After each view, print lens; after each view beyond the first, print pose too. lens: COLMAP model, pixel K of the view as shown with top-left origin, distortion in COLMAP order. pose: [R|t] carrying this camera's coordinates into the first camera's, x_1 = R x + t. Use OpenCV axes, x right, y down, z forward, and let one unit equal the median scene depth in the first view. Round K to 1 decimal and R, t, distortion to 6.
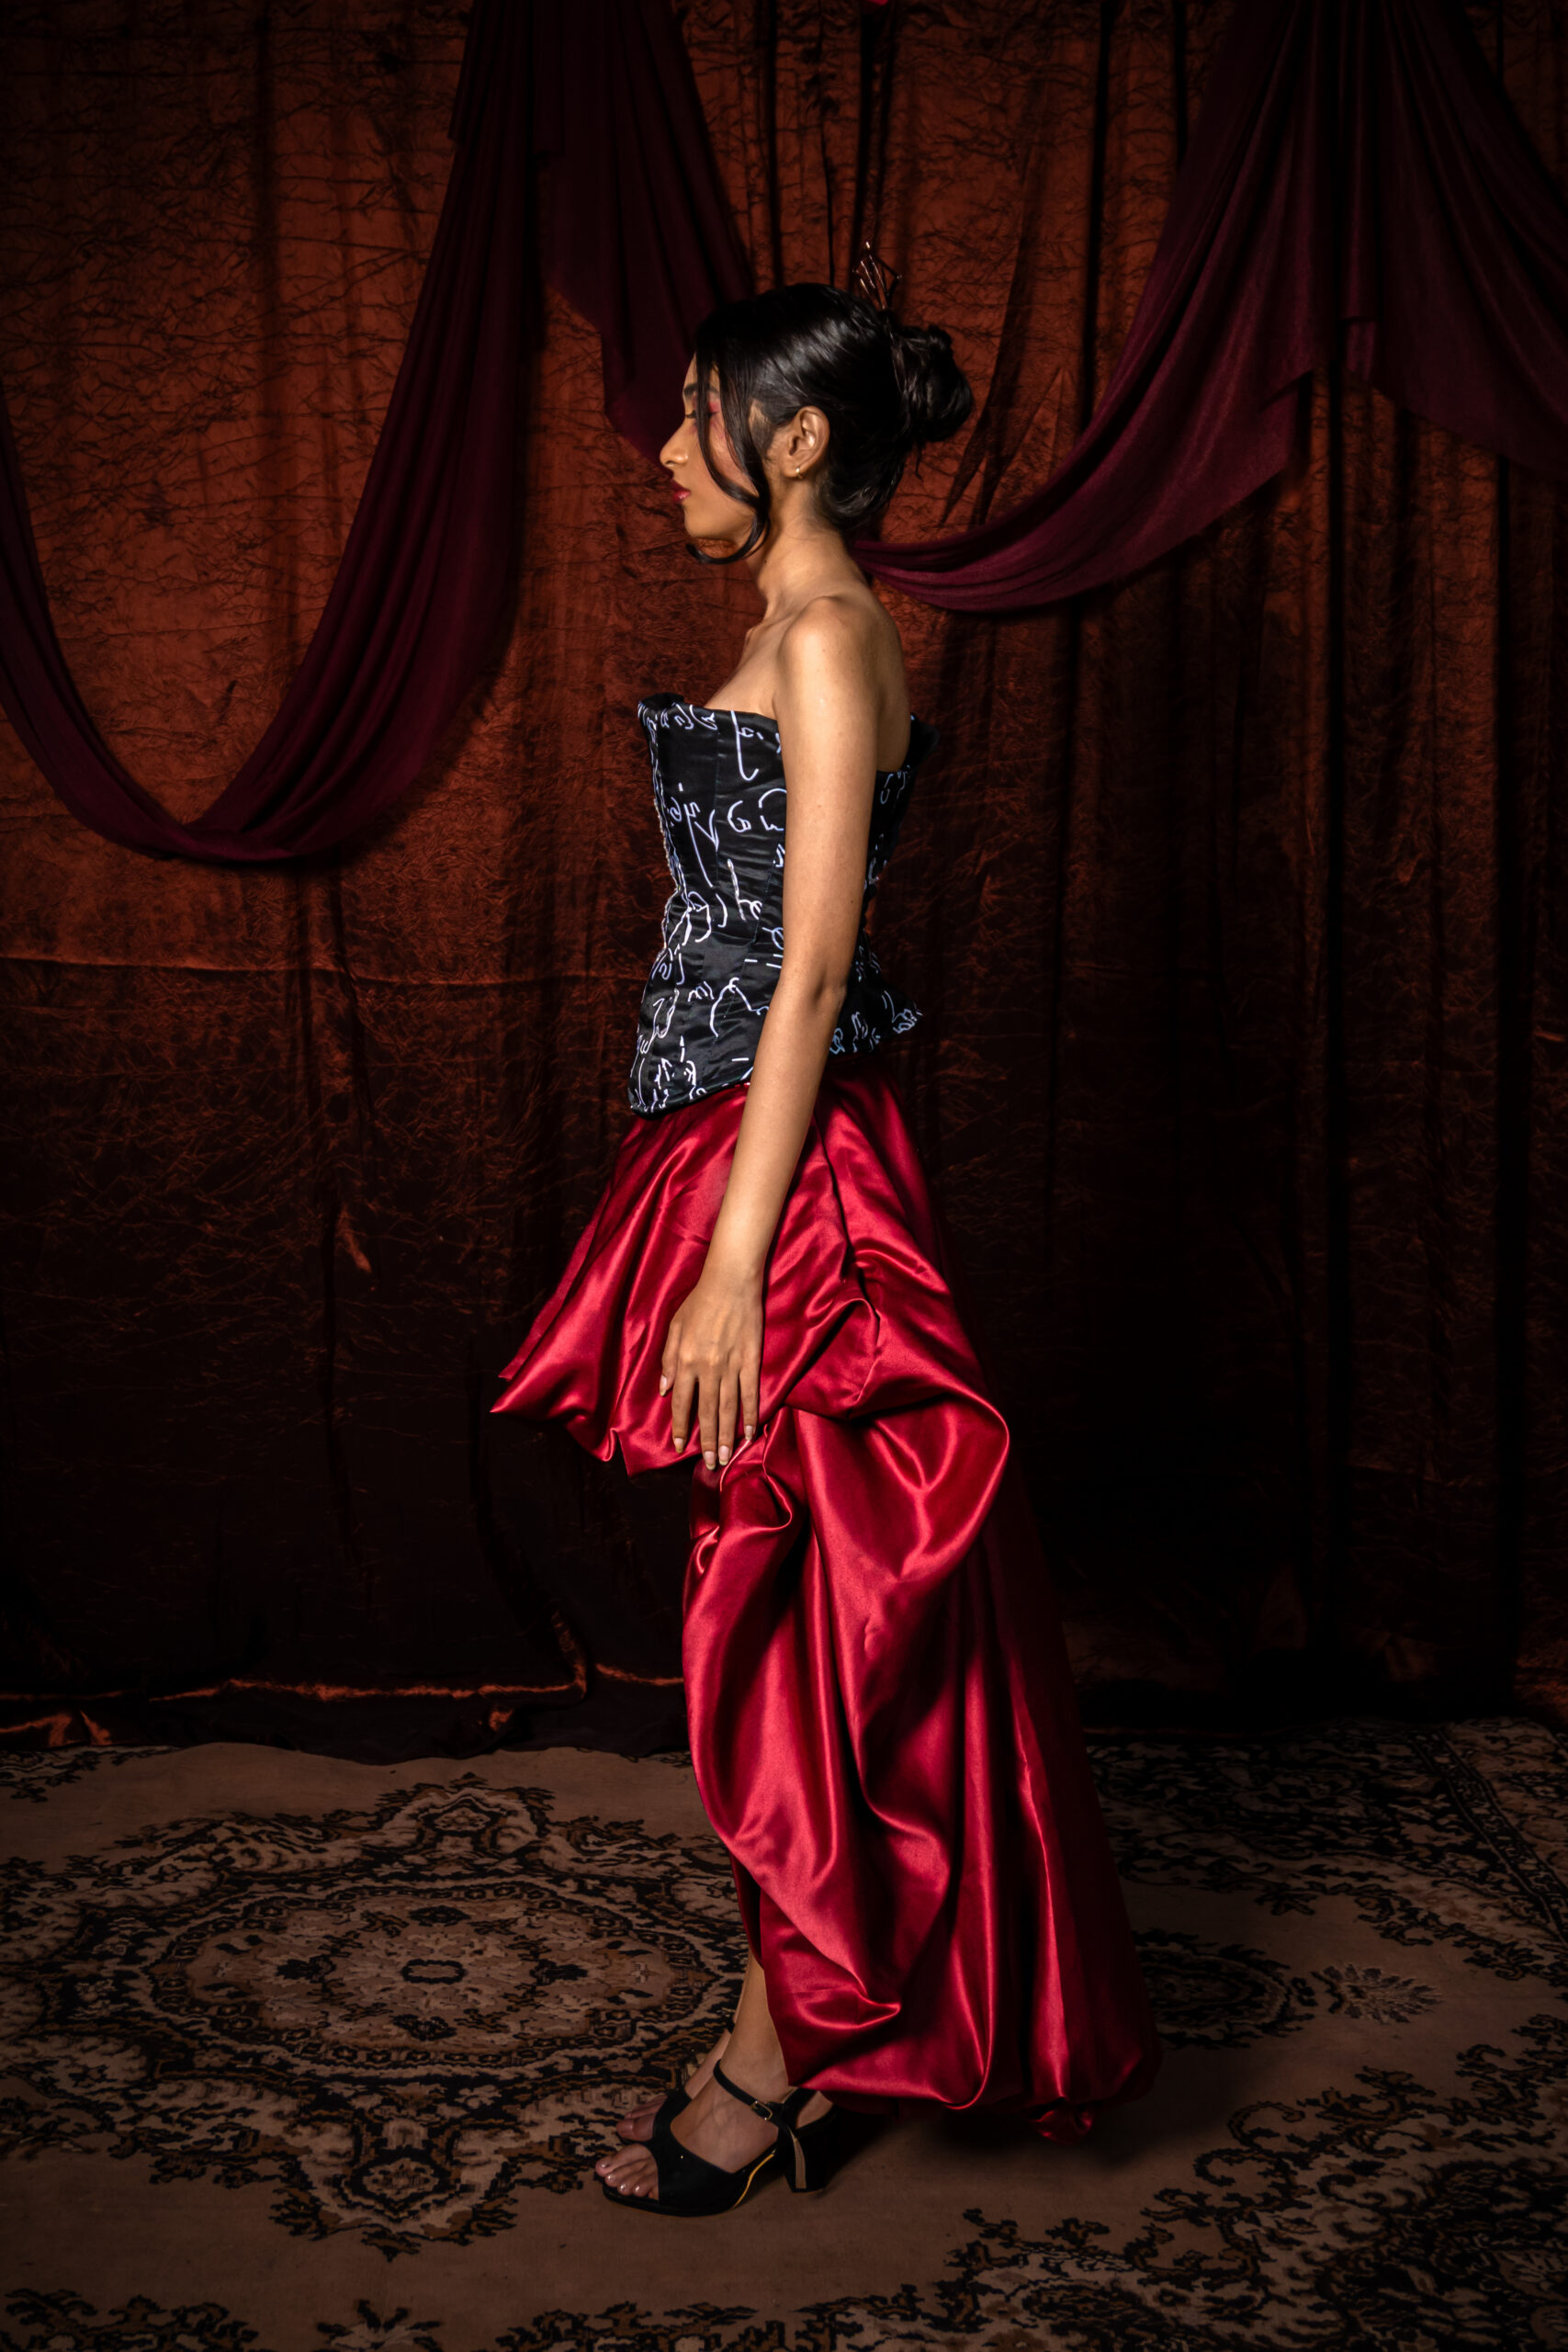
lens RADIAL K [[3203.5, 0, 785.6], [0, 3203.5, 1117.3], [0, 0, 1]] dist [0.004716, 0.020816]
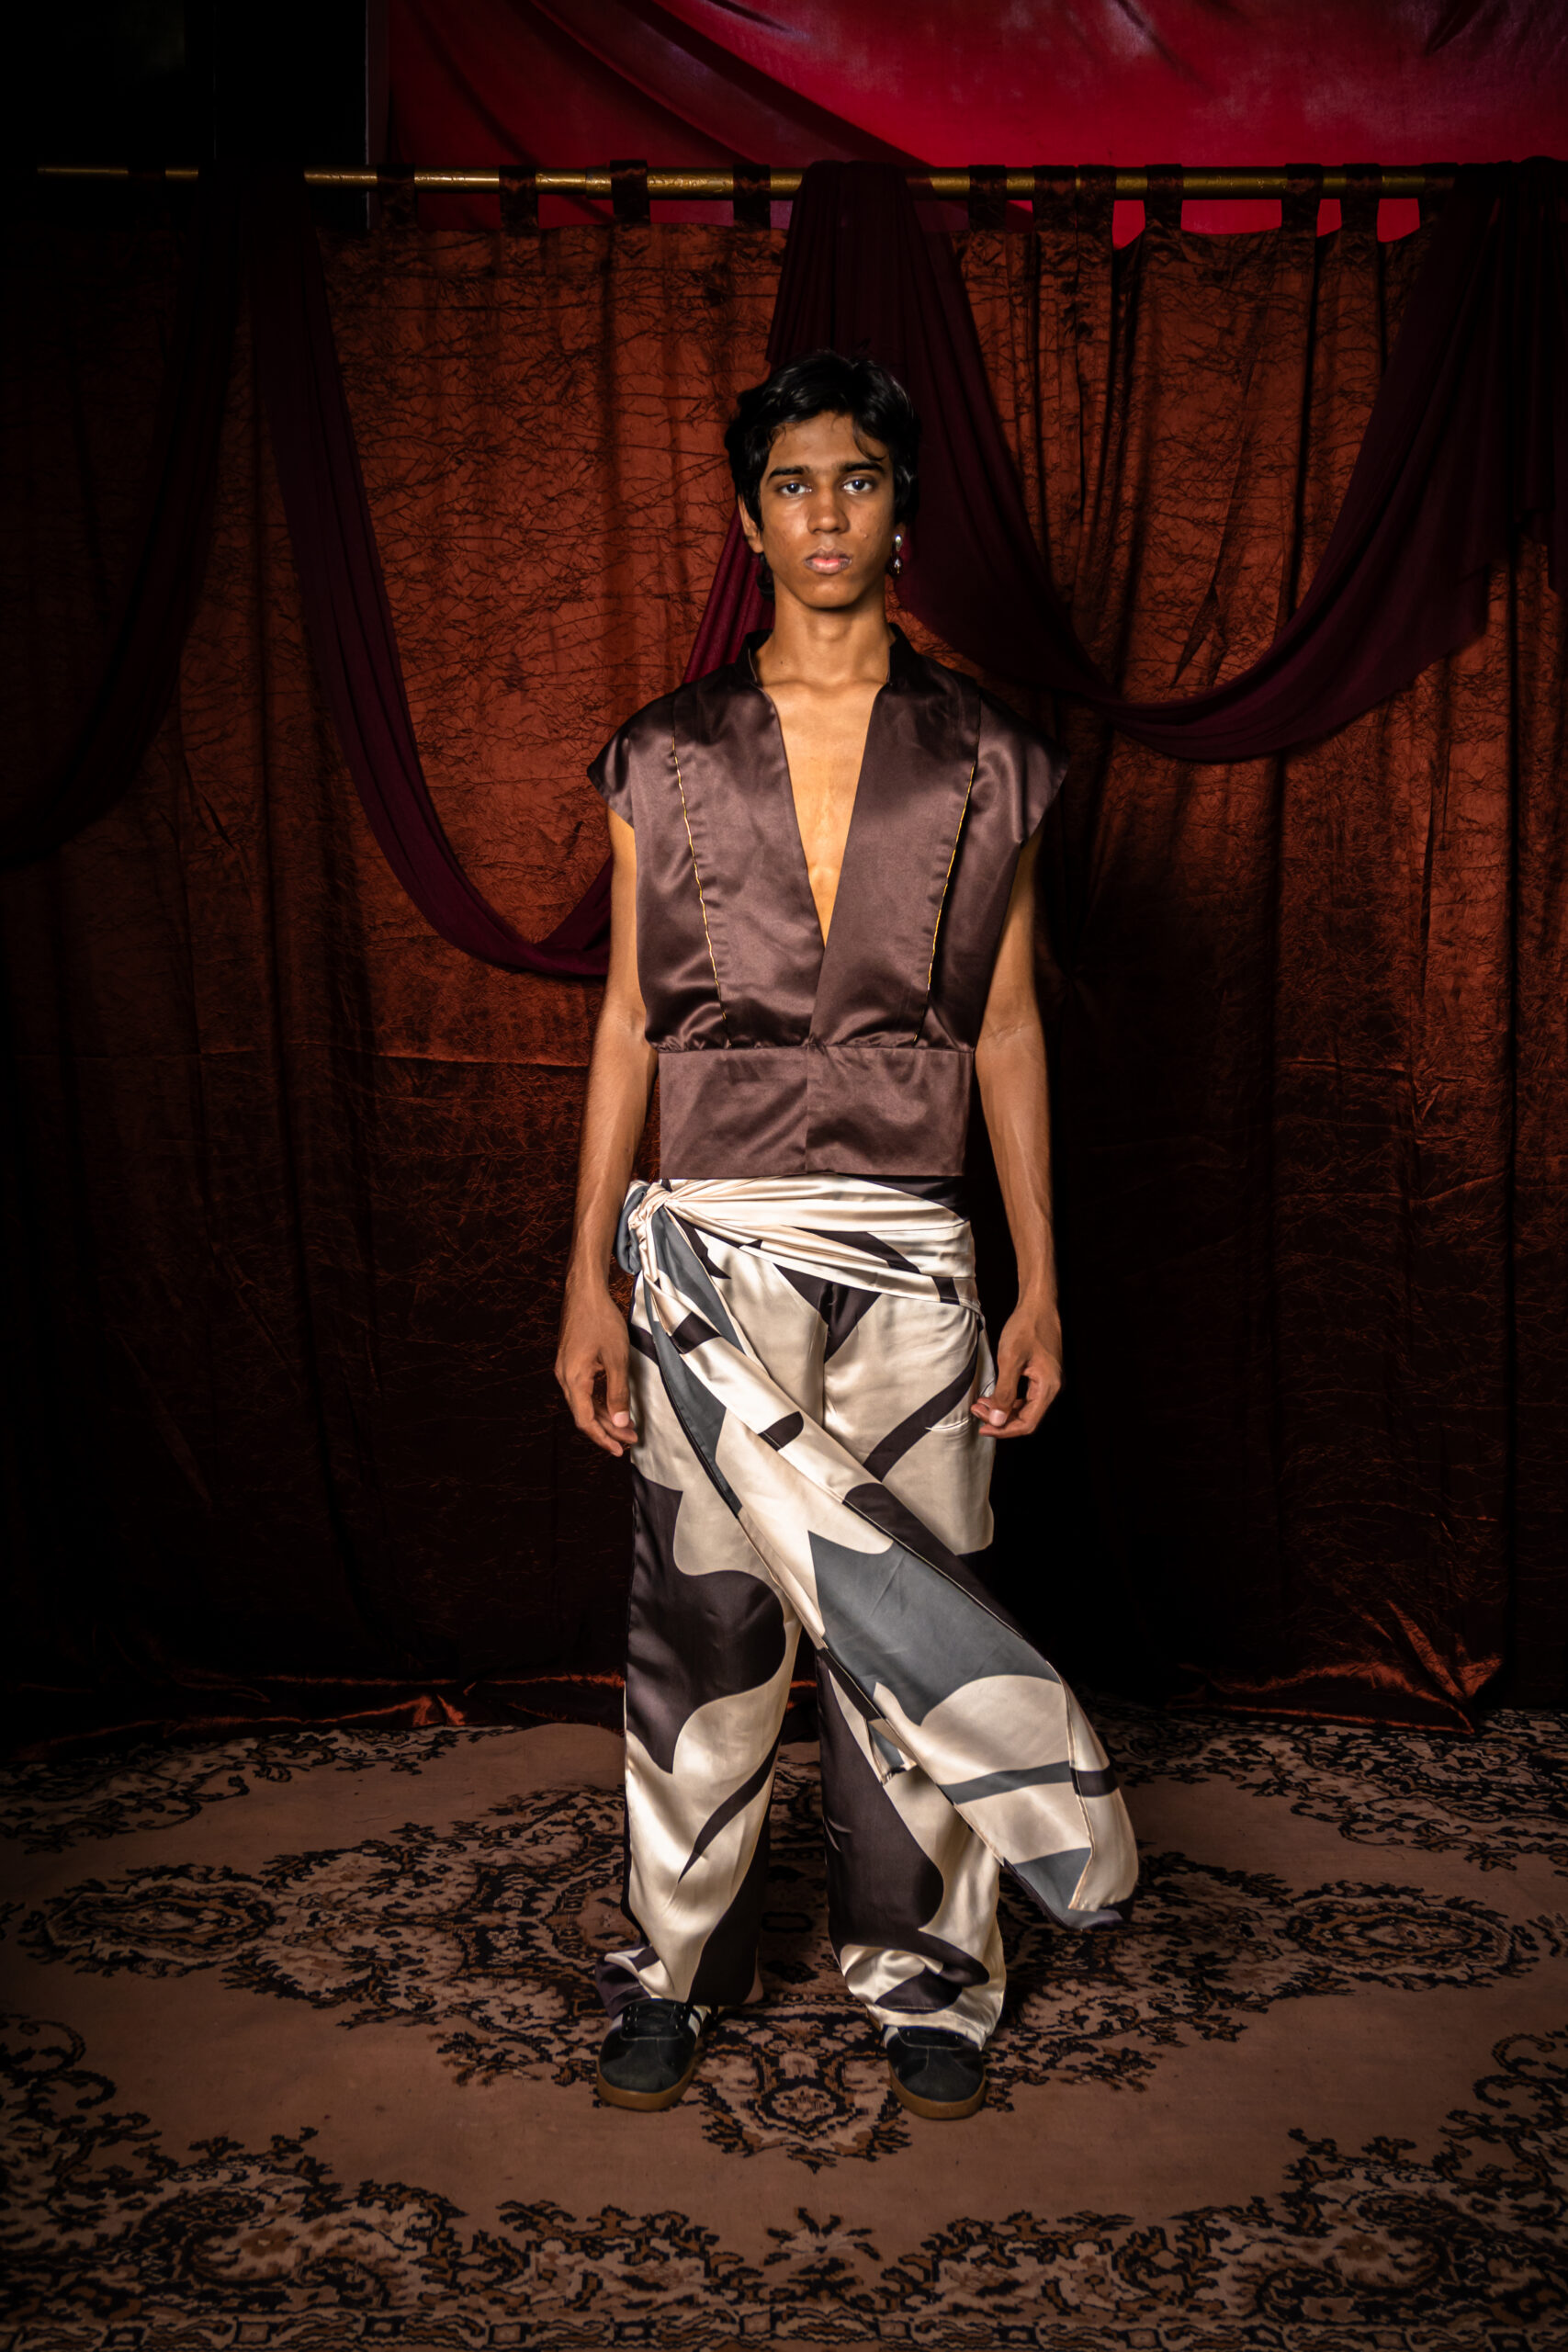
lens RADIAL K [[2701.4, 0, 784.0], [0, 2701.4, 1176.0], [0, 0, 1]] dist [-0.013263, 0.003238]
pose [[0.999940, -0.003506, -0.010403, -0.100961], [0.003521, 0.999993, 0.001414, -0.008532], [0.010398, -0.001450, 0.999945, 0.011469]]
